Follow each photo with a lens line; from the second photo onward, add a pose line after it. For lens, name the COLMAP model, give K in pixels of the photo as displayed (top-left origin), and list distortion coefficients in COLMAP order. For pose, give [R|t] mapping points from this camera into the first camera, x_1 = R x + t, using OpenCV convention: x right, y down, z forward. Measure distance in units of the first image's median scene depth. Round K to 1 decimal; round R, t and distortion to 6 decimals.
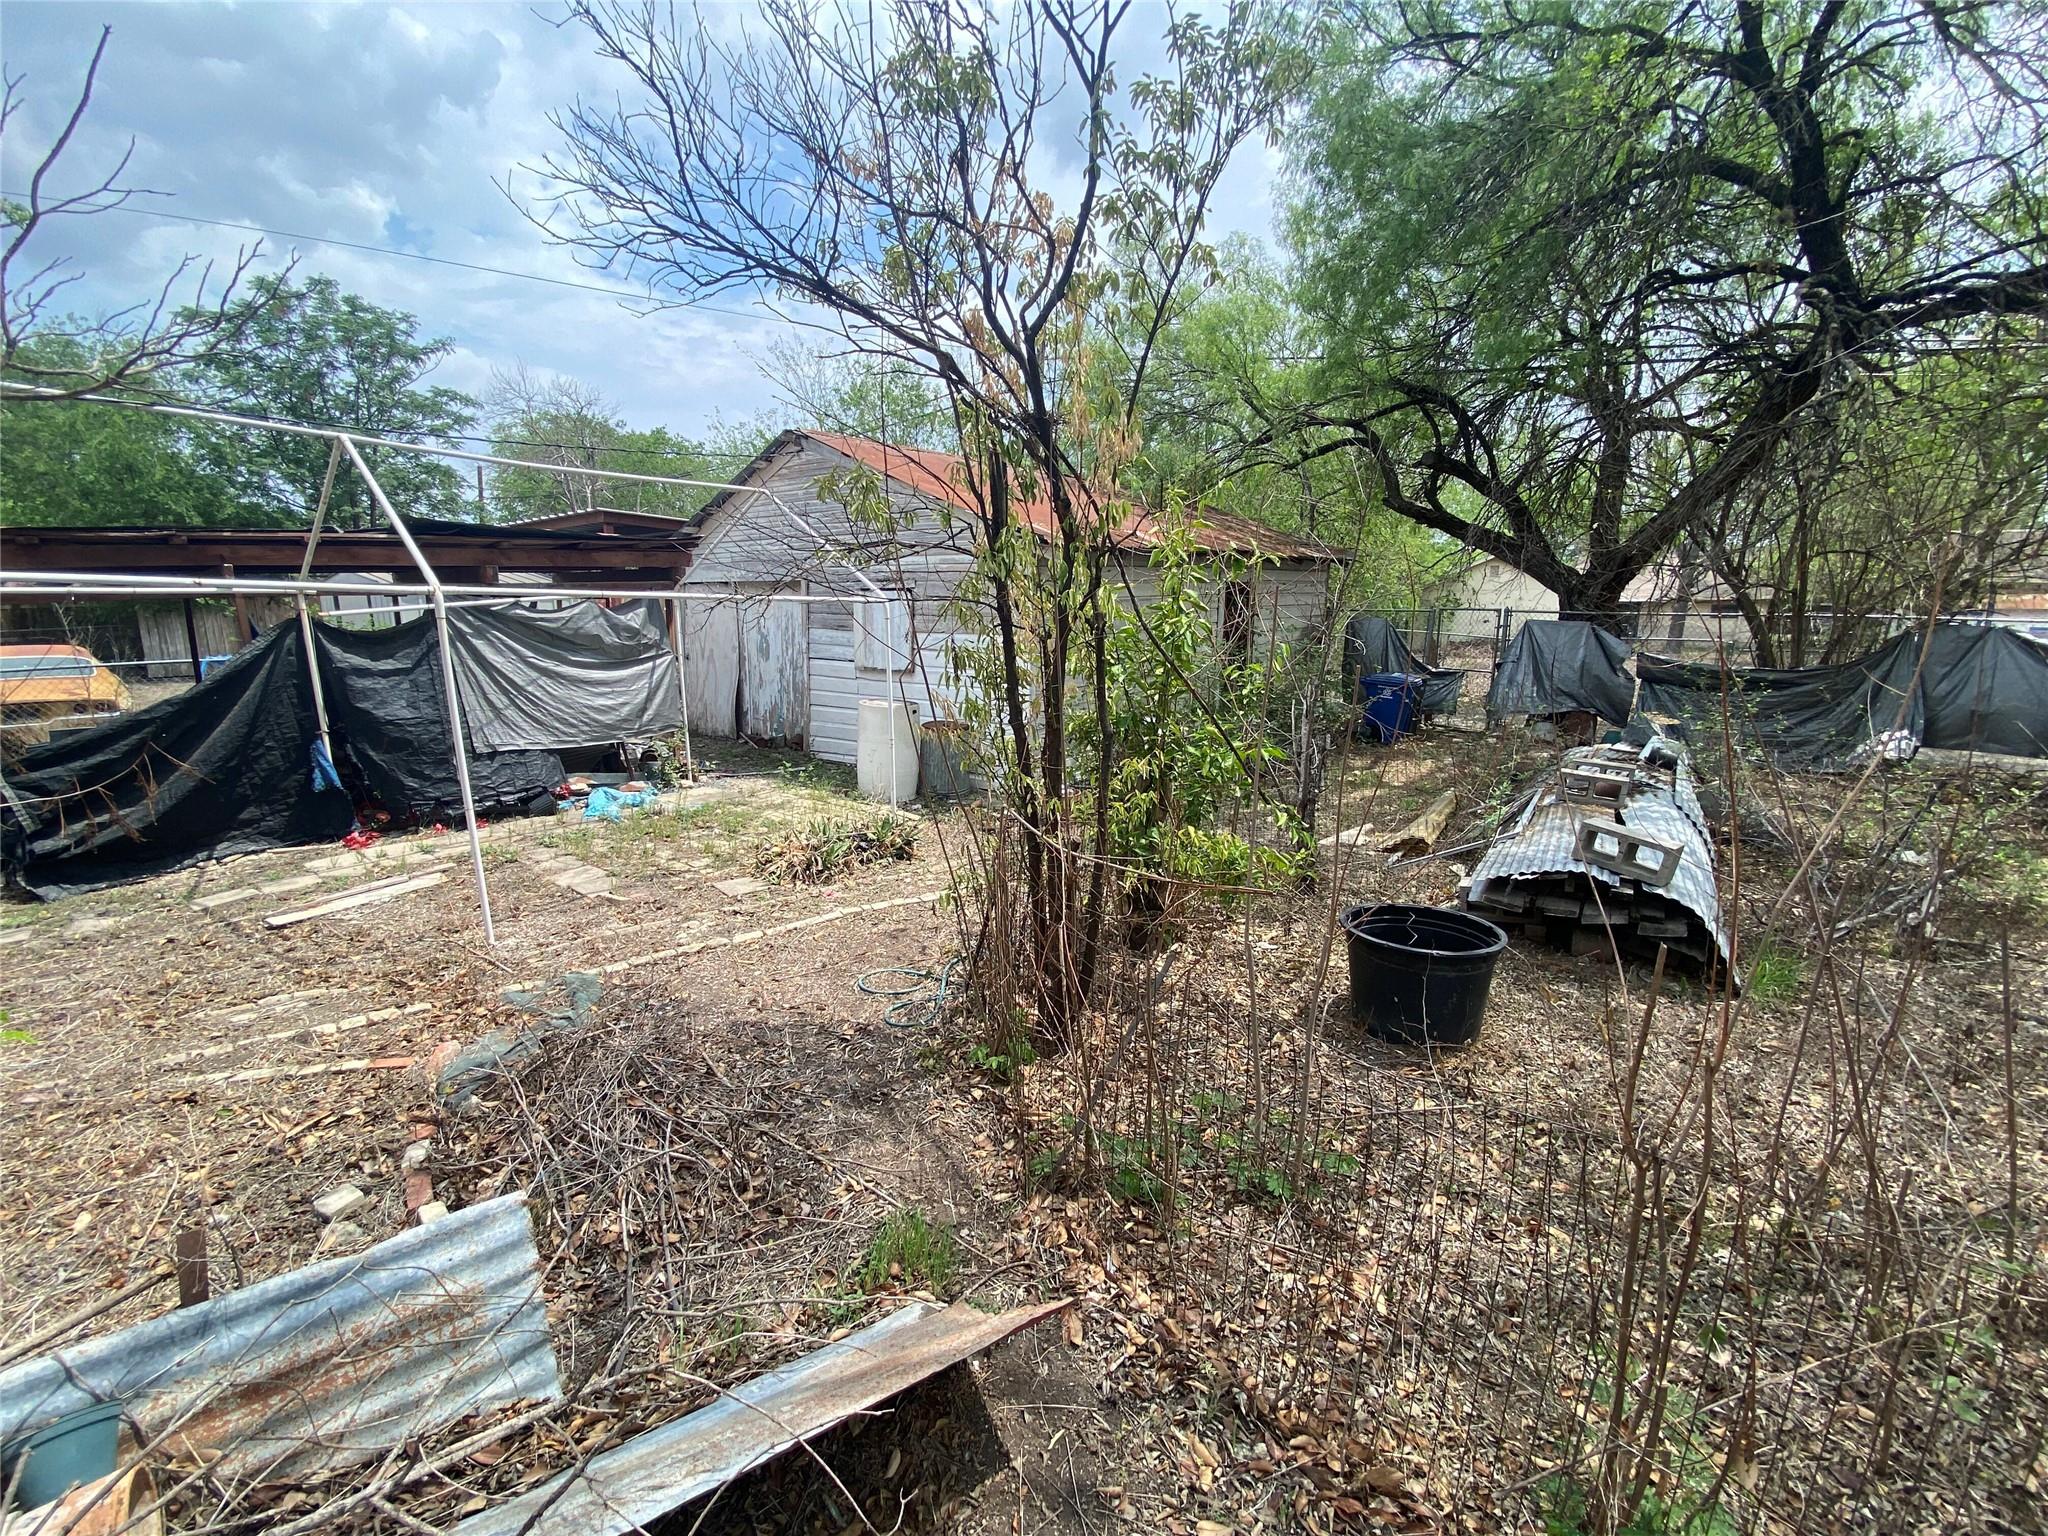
lens RADIAL K [[813.2, 0, 1017.9], [0, 813.2, 773.2], [0, 0, 1]] dist [-0.001583, -0.014021]
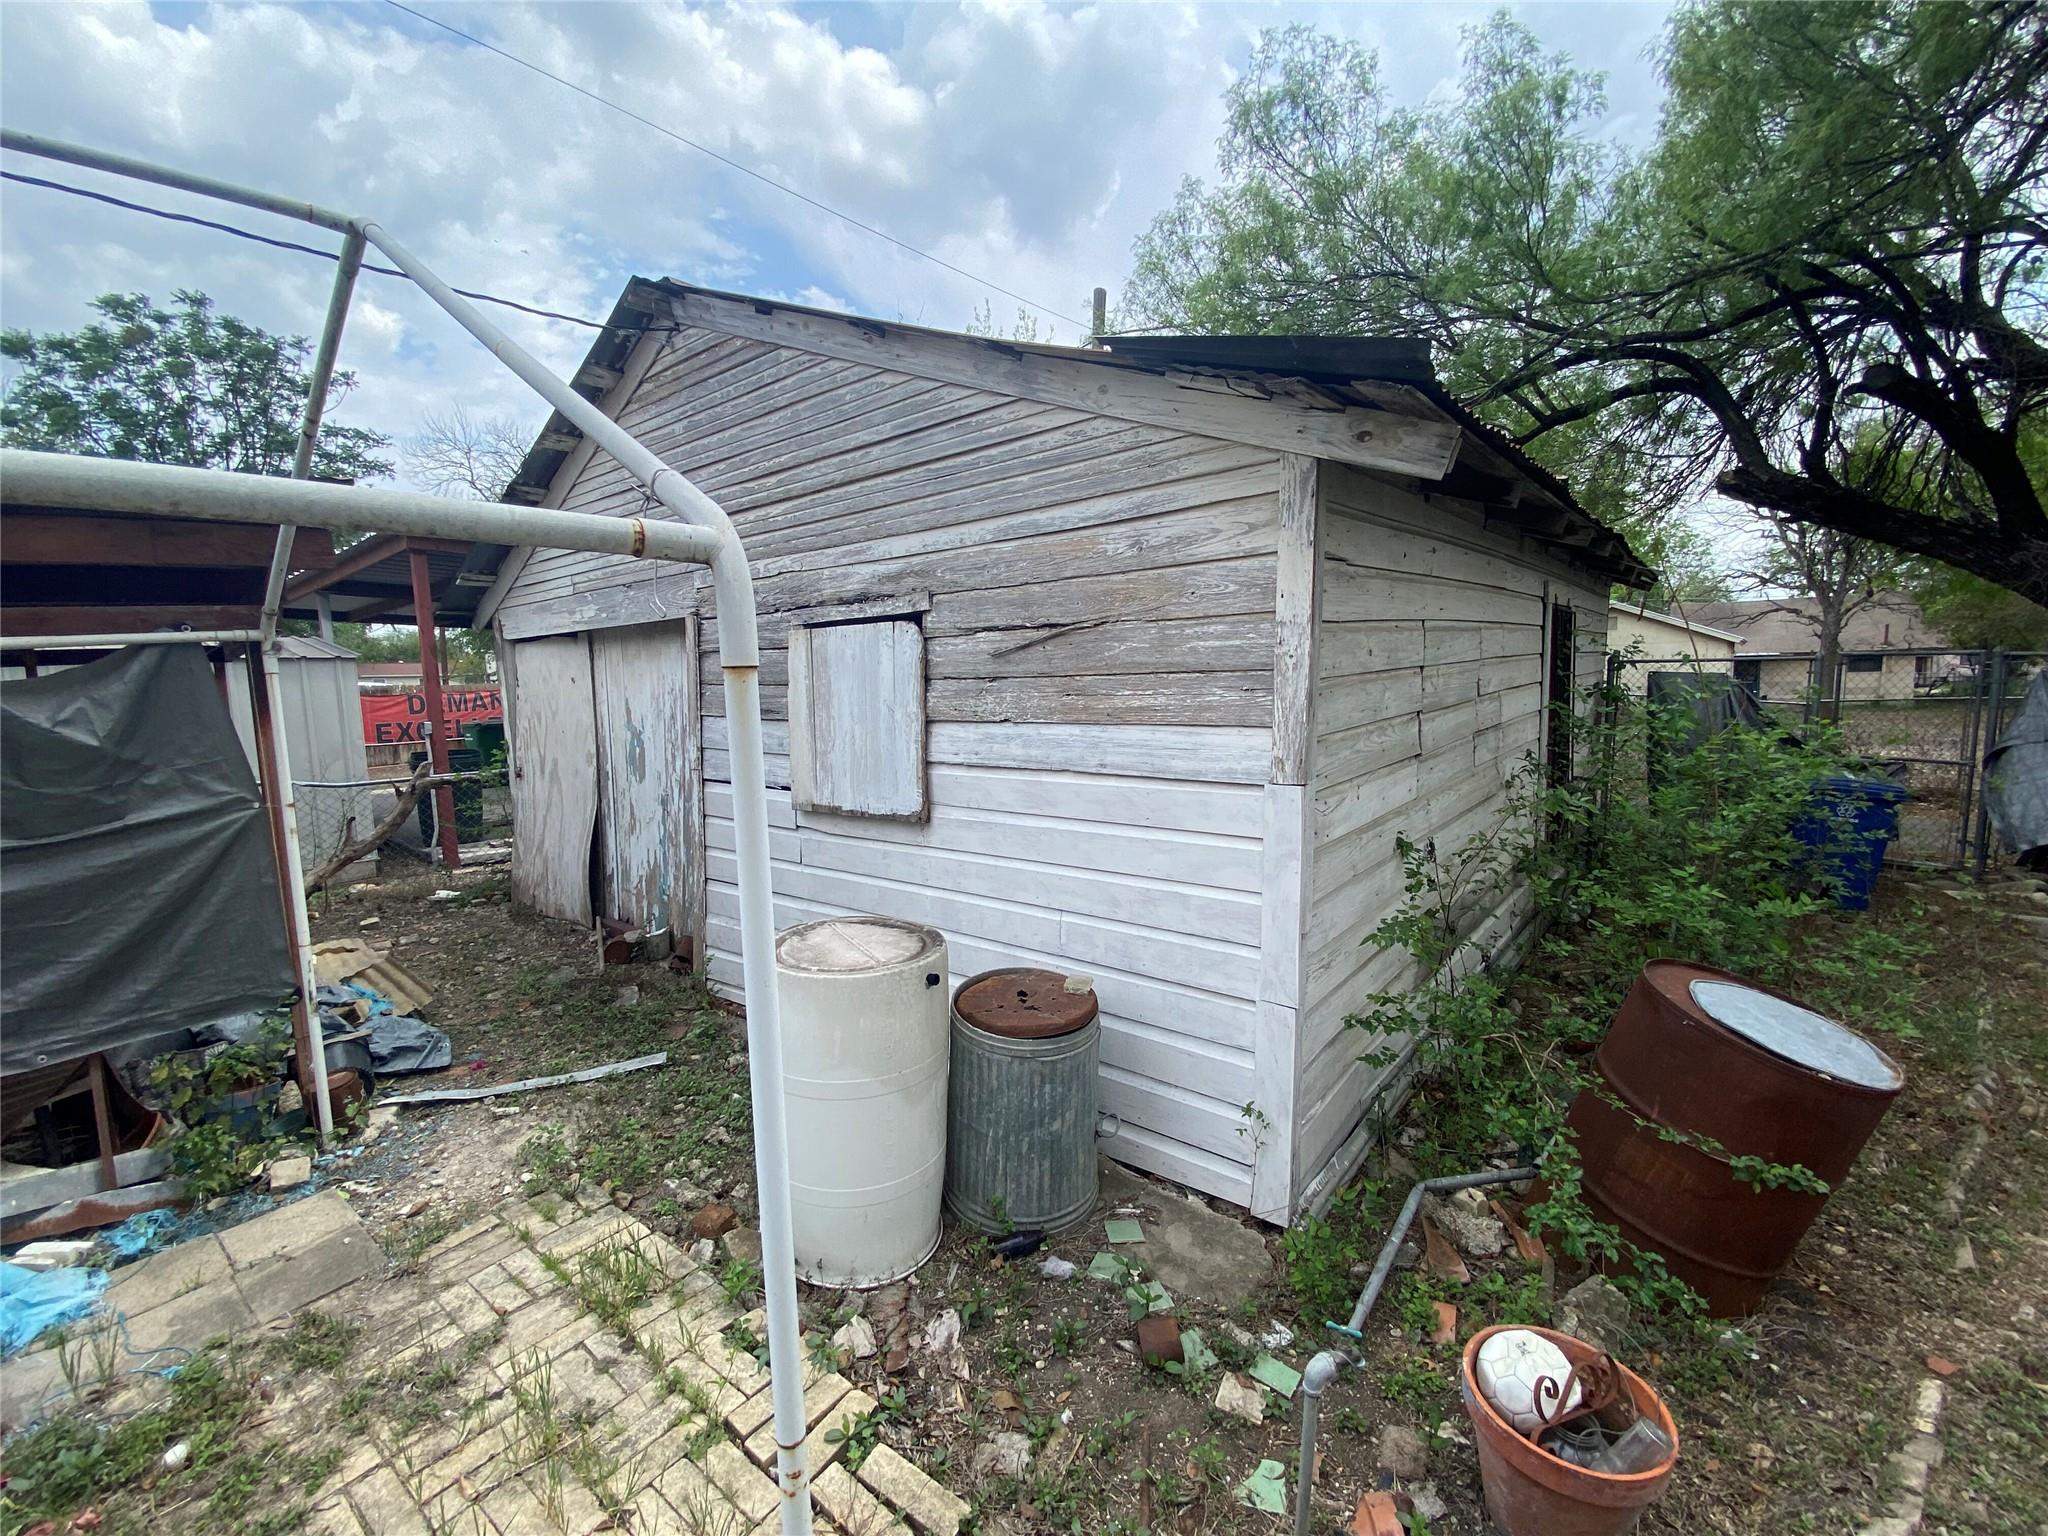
lens RADIAL K [[813.2, 0, 1017.9], [0, 813.2, 773.2], [0, 0, 1]] dist [-0.001583, -0.014021]
pose [[0.999517, -0.022590, -0.021365, -0.142699], [0.020475, 0.995313, -0.094518, -0.215845], [0.023400, 0.094035, 0.995294, 1.171884]]
